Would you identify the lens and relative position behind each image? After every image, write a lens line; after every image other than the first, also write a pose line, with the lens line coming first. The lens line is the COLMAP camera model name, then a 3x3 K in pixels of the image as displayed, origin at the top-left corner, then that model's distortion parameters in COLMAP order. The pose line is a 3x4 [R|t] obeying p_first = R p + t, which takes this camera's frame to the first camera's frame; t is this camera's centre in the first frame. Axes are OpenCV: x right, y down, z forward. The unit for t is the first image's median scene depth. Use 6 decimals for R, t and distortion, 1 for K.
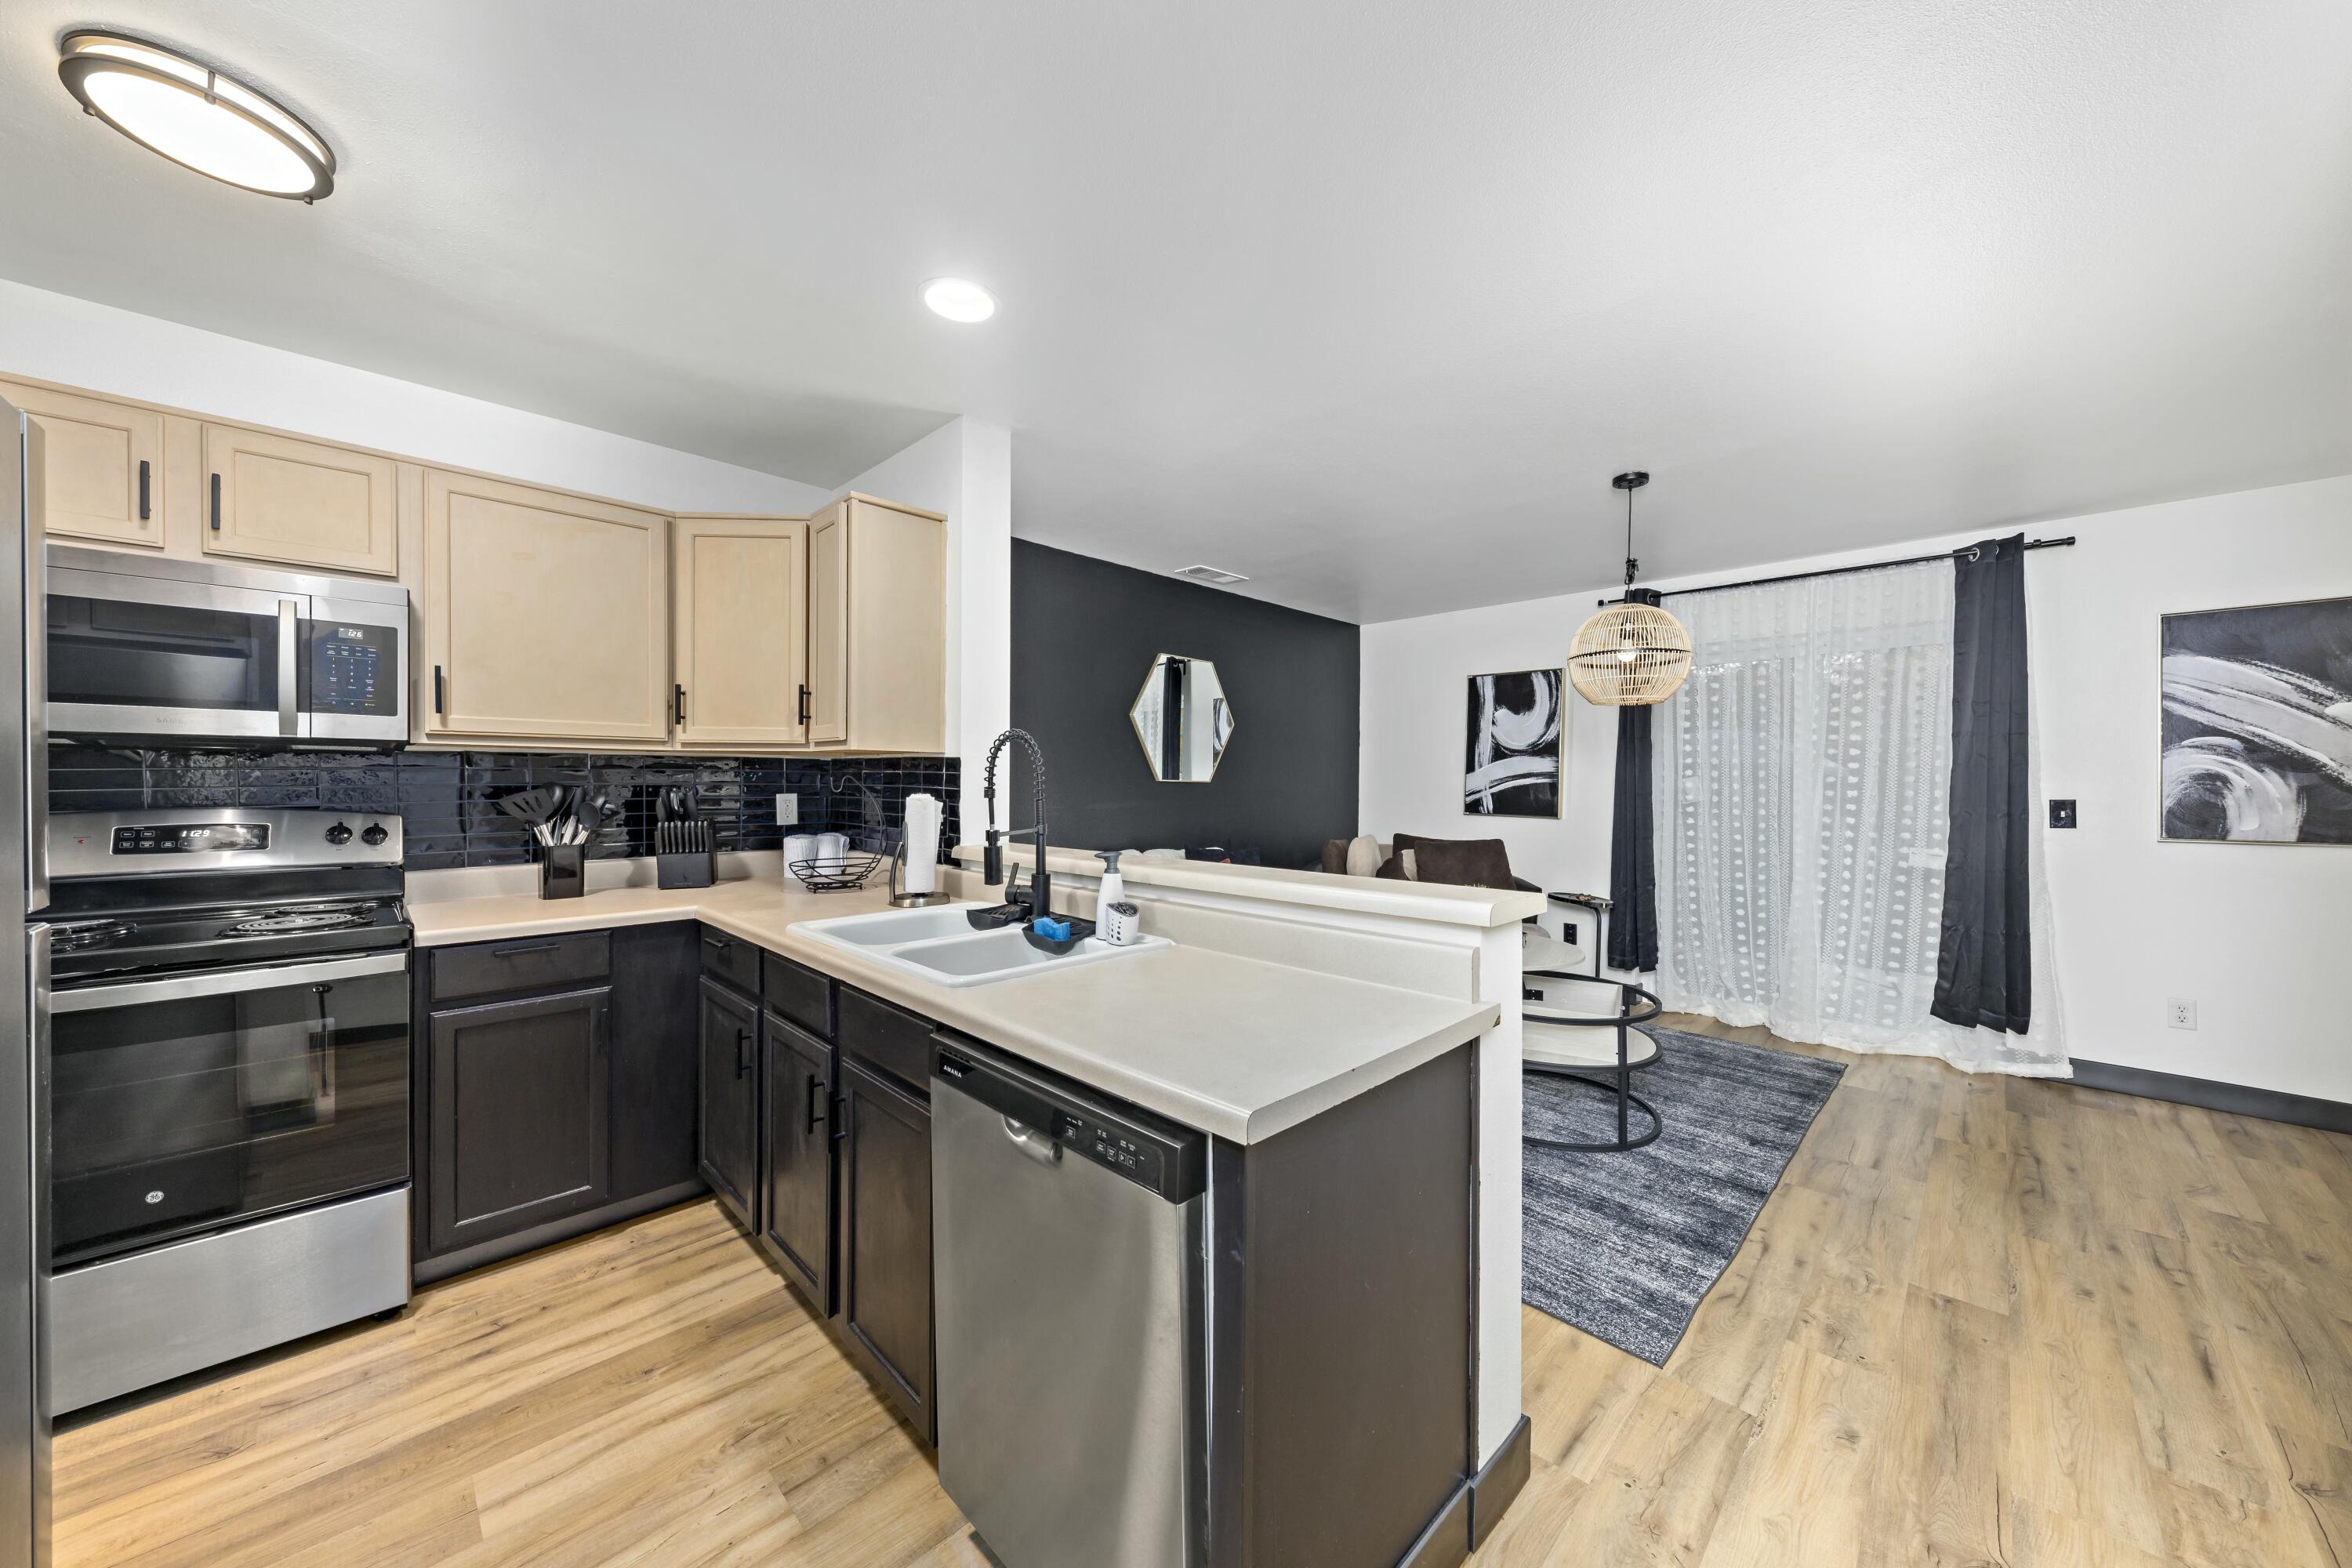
lens RADIAL K [[829.0, 0, 1191.8], [0, 829.0, 784.1], [0, 0, 1]] dist [0.000161, -0.000378]
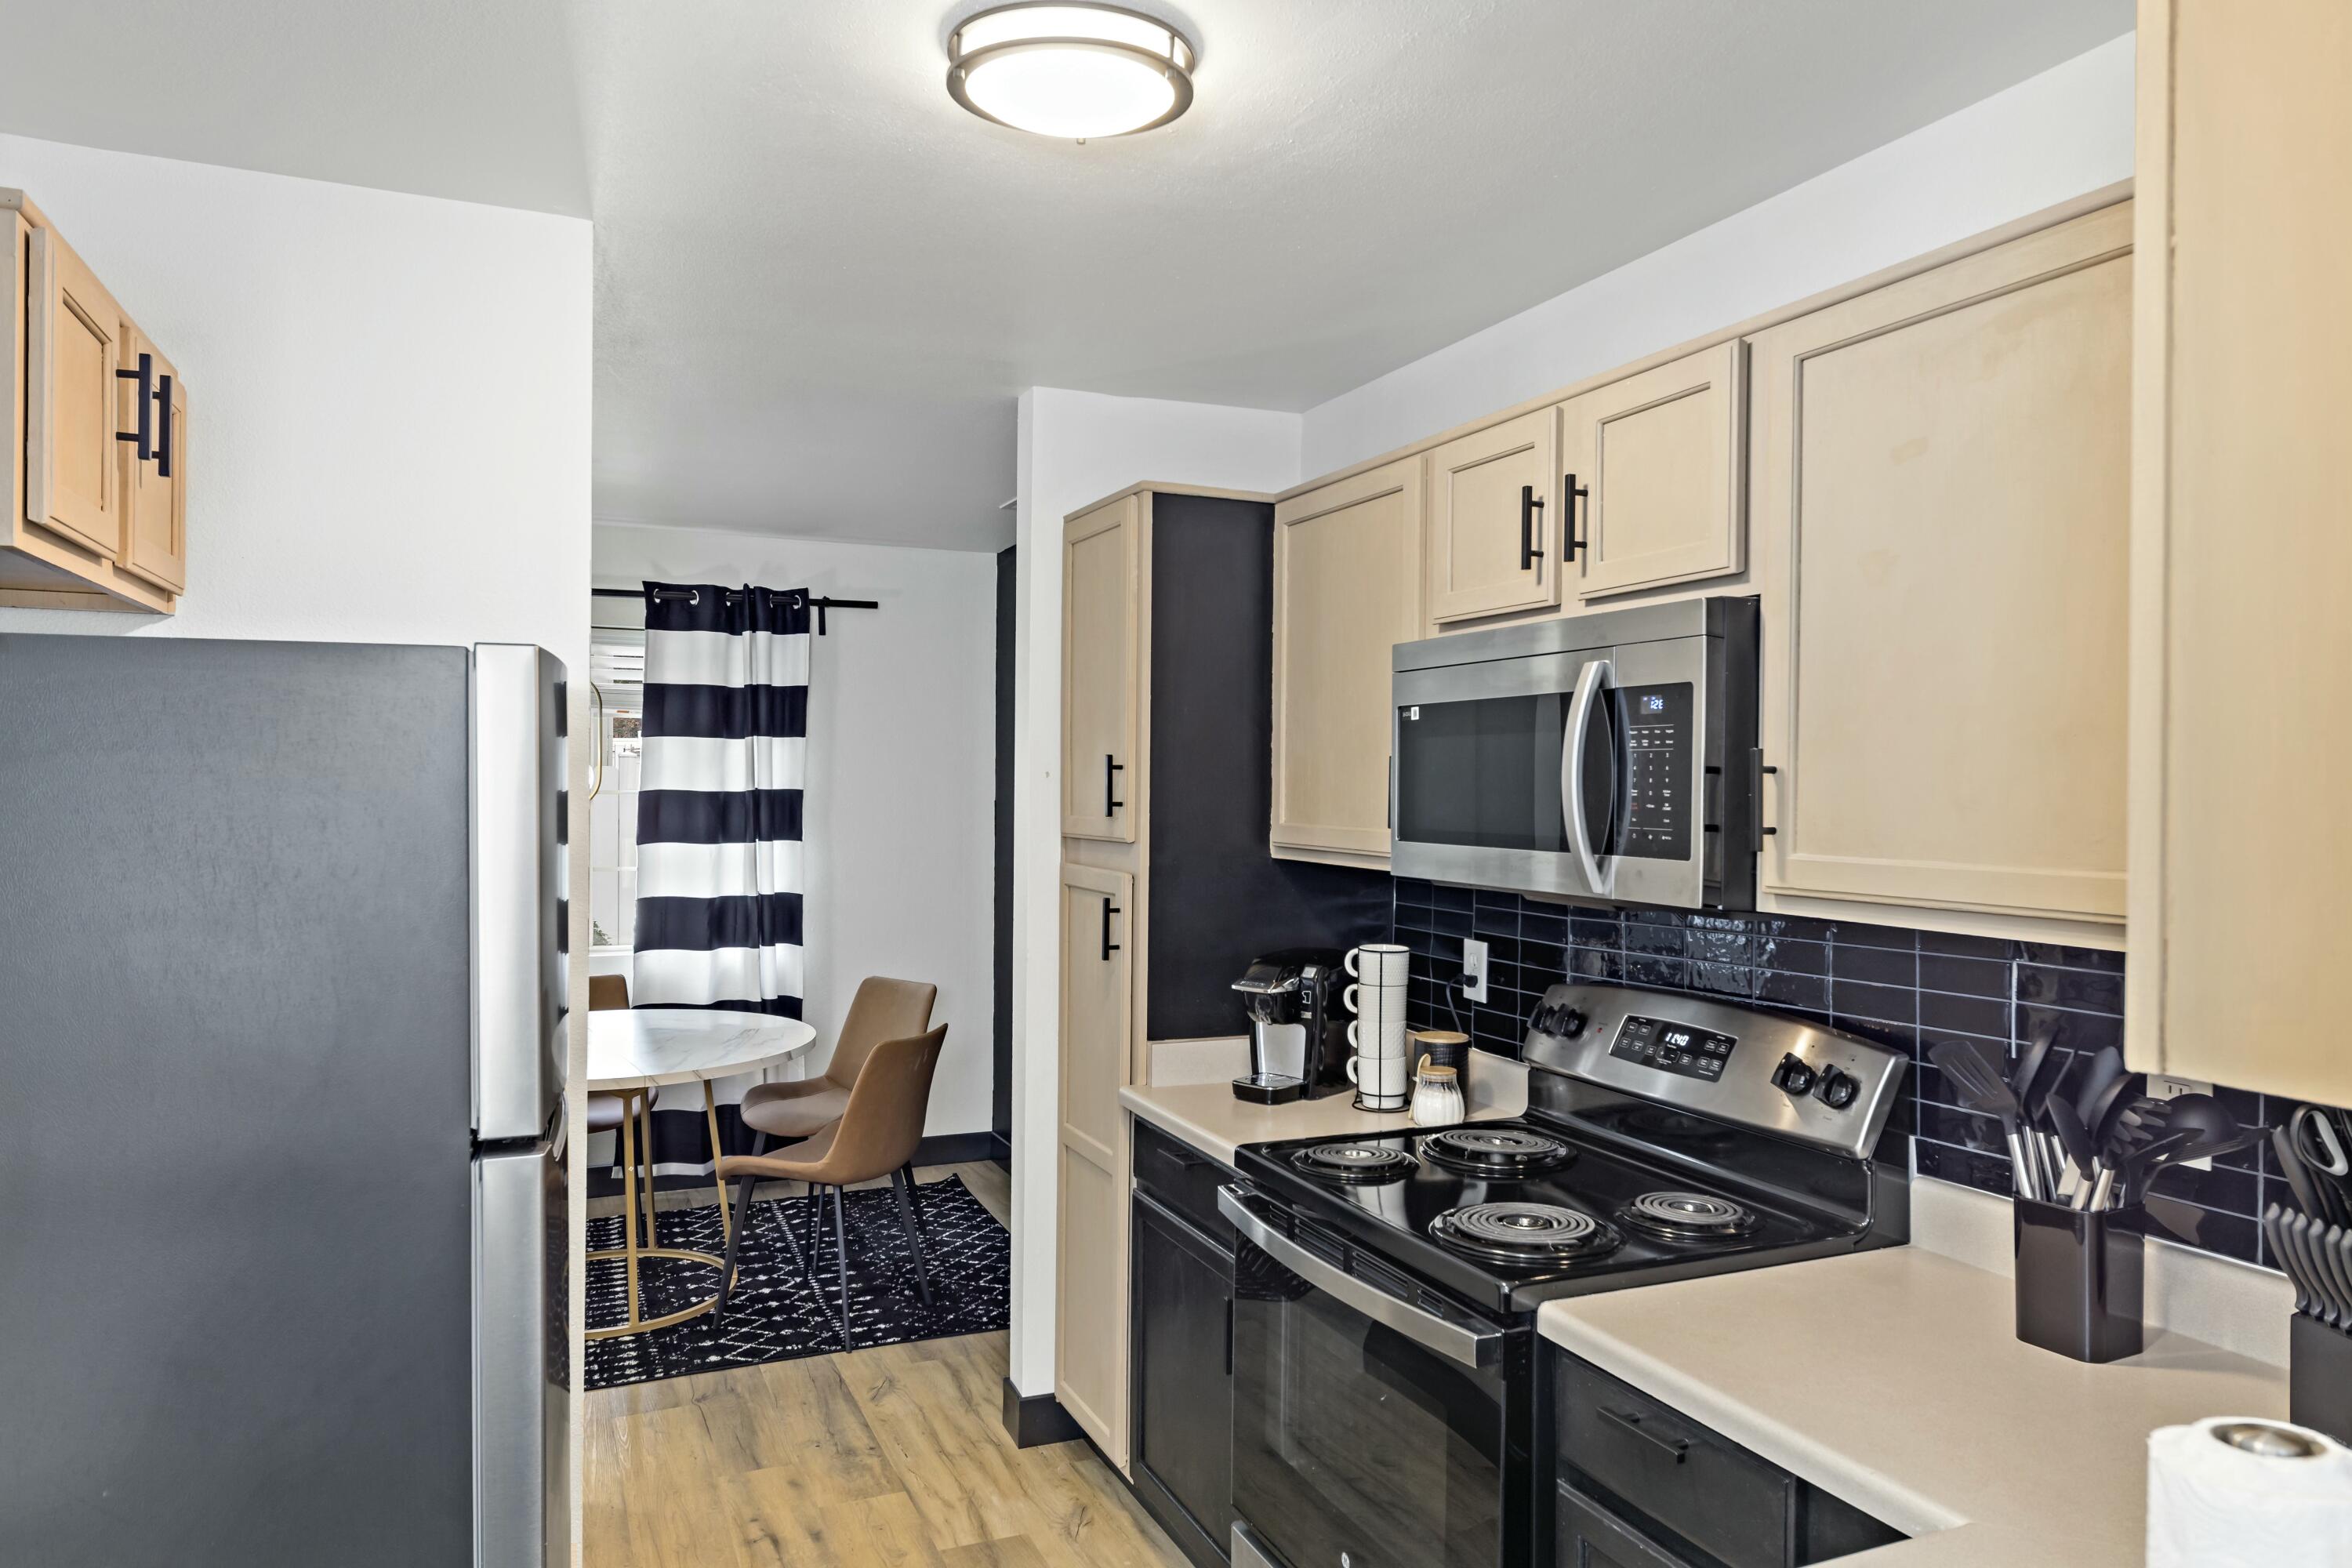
lens RADIAL K [[1533.0, 0, 1176.0], [0, 1533.0, 784.0], [0, 0, 1]] dist [-0.007130, -0.002605]
pose [[-0.380314, -0.008810, -0.924816, 0.000551], [-0.011399, 0.999923, -0.004838, -0.089470], [0.924787, 0.008702, -0.380385, 0.798734]]
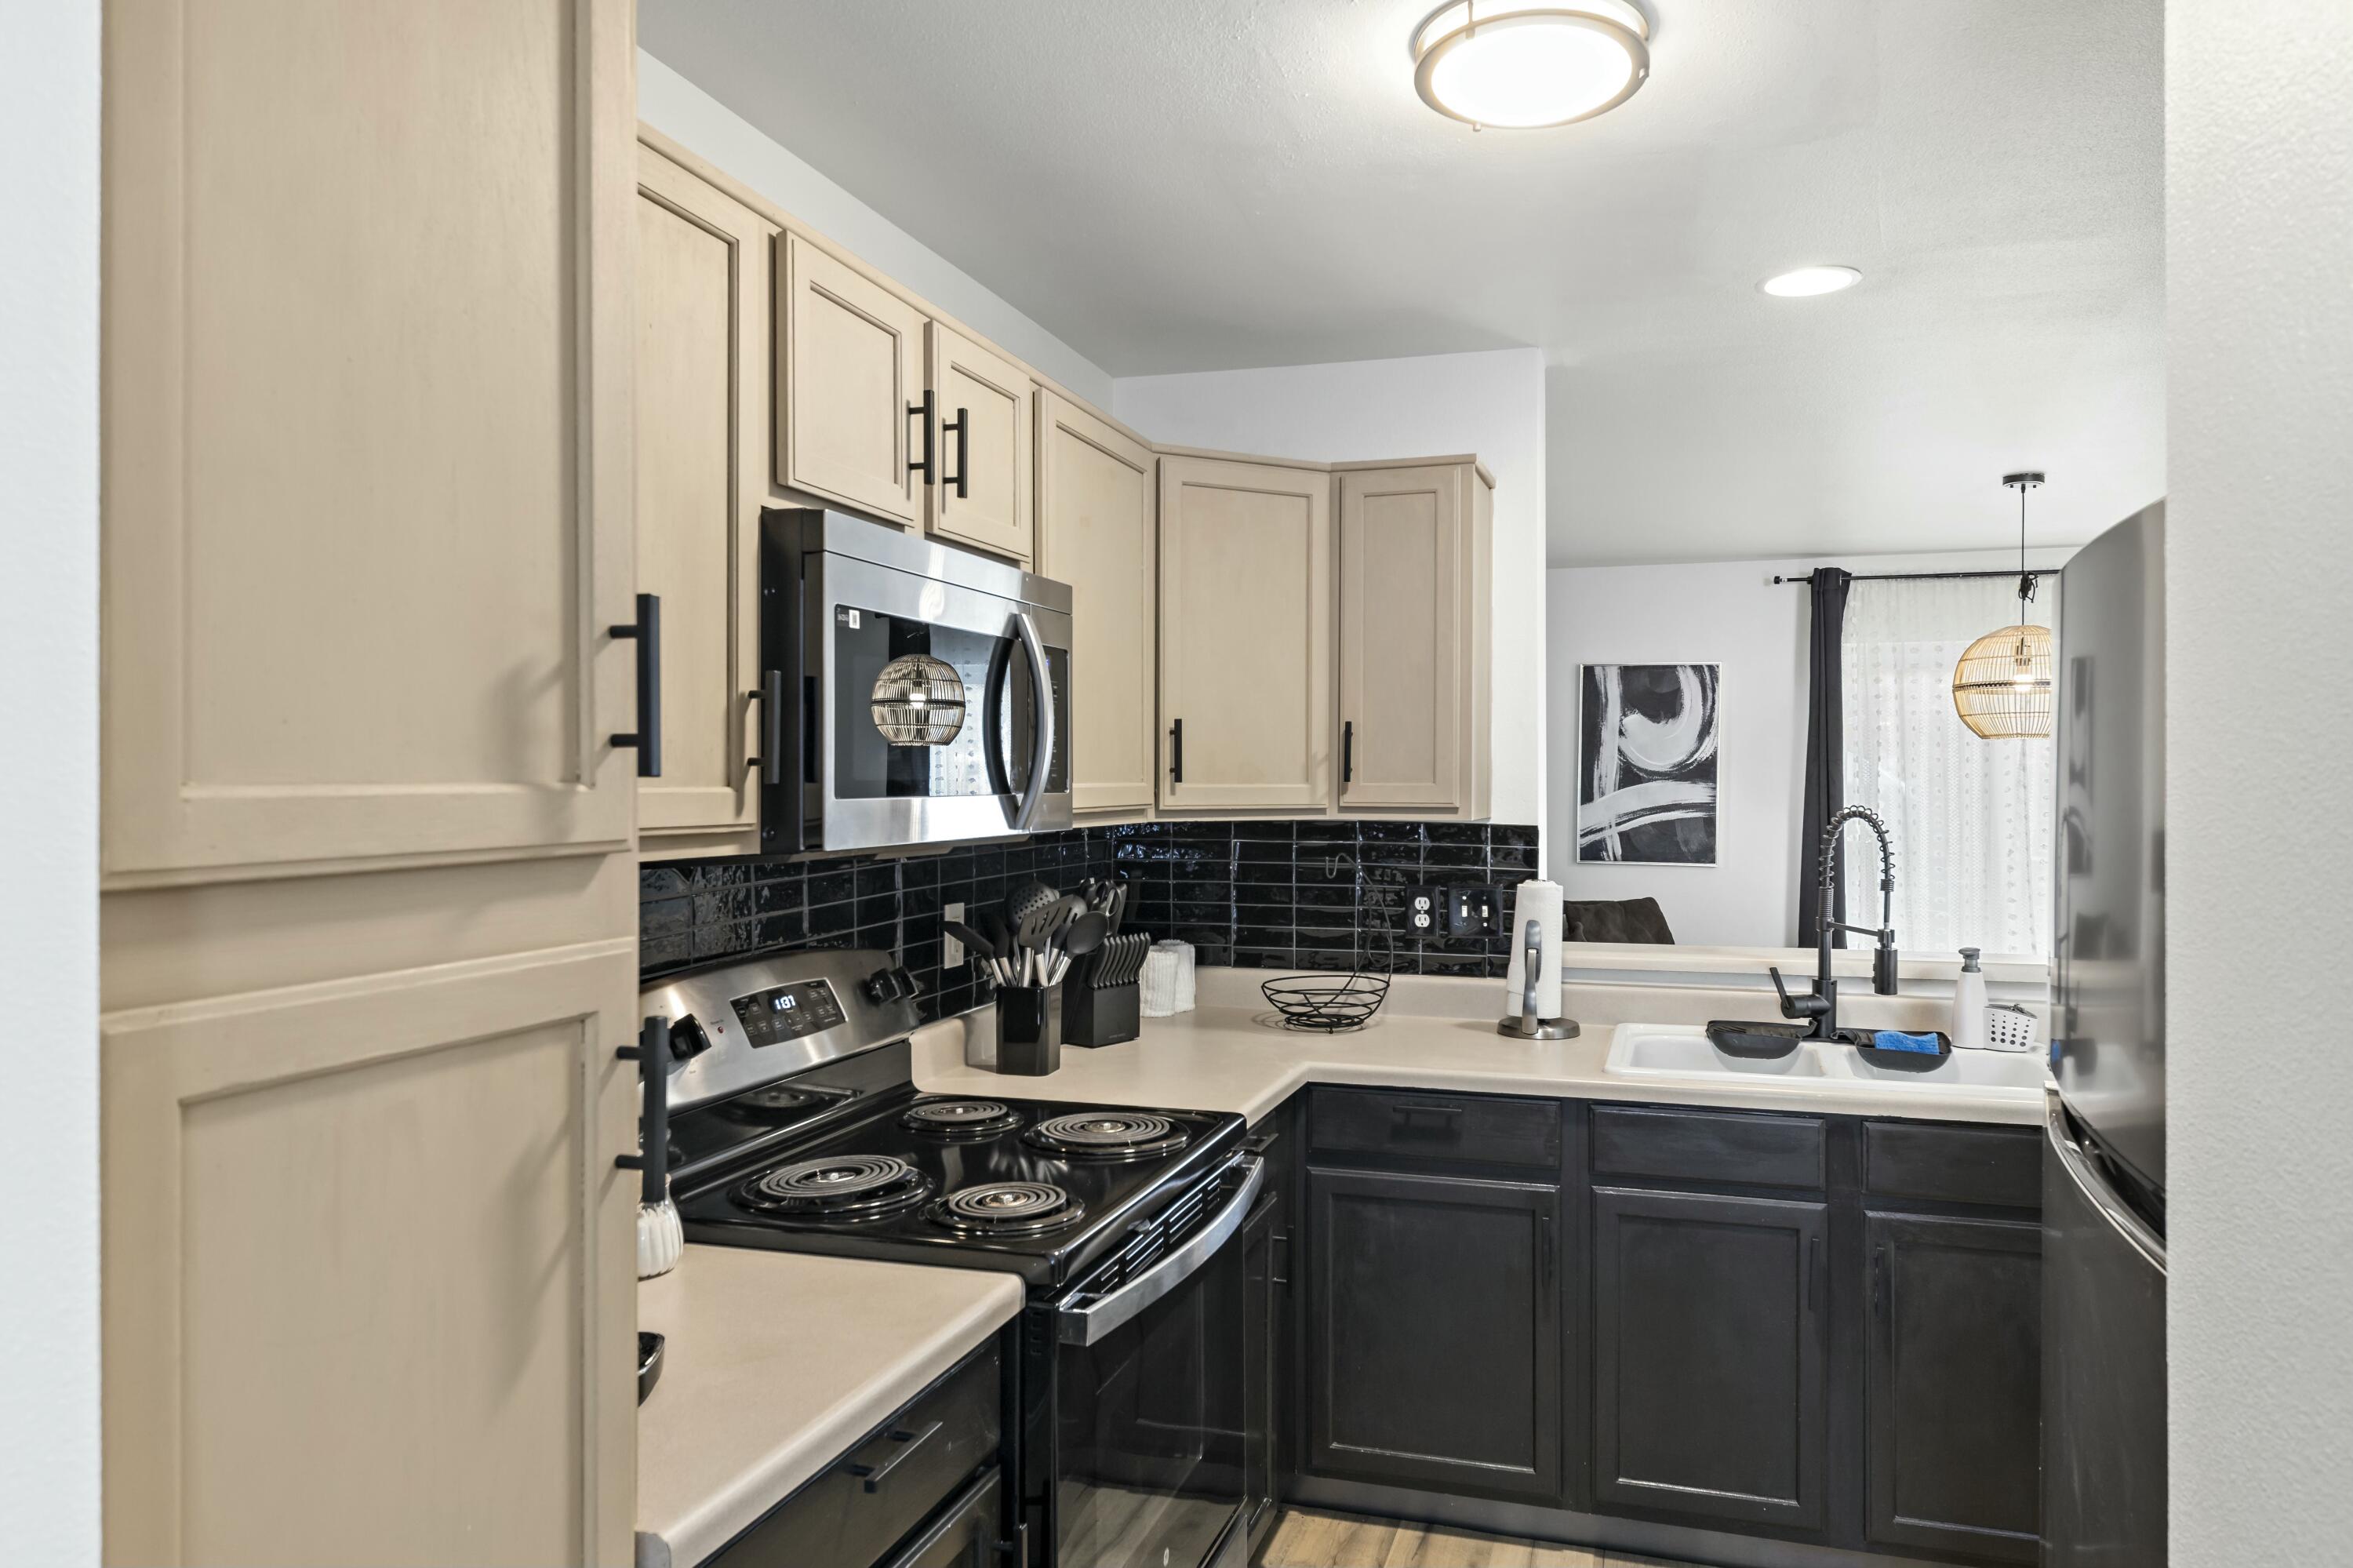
lens RADIAL K [[1561.2, 0, 1176.5], [0, 1561.2, 784.0], [0, 0, 1]] dist [-0.006112, -0.002039]
pose [[0.896354, -0.008195, 0.443264, -1.051527], [0.007429, 0.999966, 0.003464, -0.069132], [-0.443278, 0.000188, 0.896384, -0.059318]]
